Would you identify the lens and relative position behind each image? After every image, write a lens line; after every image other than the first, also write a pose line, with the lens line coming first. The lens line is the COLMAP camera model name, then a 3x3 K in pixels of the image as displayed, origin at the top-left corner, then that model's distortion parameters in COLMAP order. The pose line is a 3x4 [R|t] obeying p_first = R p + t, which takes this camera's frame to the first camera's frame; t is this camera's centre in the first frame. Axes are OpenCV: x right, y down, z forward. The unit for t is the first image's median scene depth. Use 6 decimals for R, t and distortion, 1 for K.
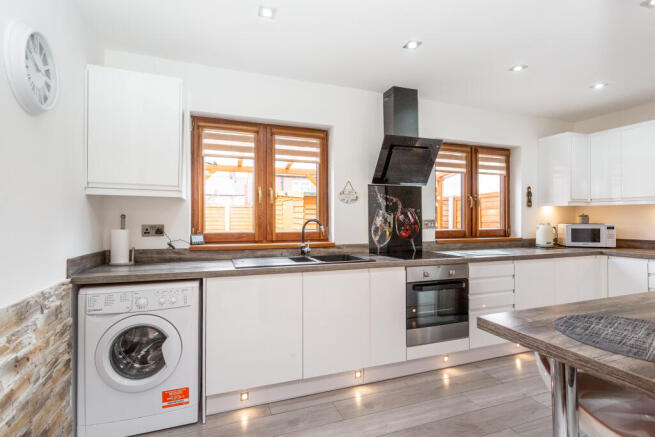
lens RADIAL K [[313.8, 0, 328.7], [0, 313.8, 219.1], [0, 0, 1]] dist [0.010841, 0.001794]
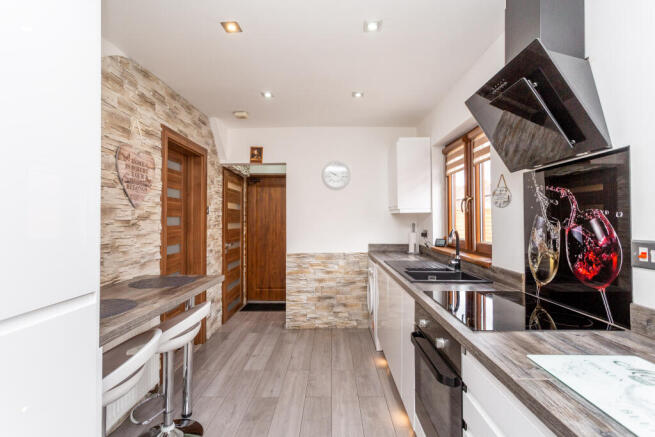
lens RADIAL K [[313.8, 0, 325.2], [0, 313.8, 217.1], [0, 0, 1]] dist [0.010841, 0.001794]
pose [[-0.356649, -0.008542, -0.934200, 0.794622], [0.005305, 0.999924, -0.011168, -0.023059], [0.934224, -0.008939, -0.356576, 0.856573]]
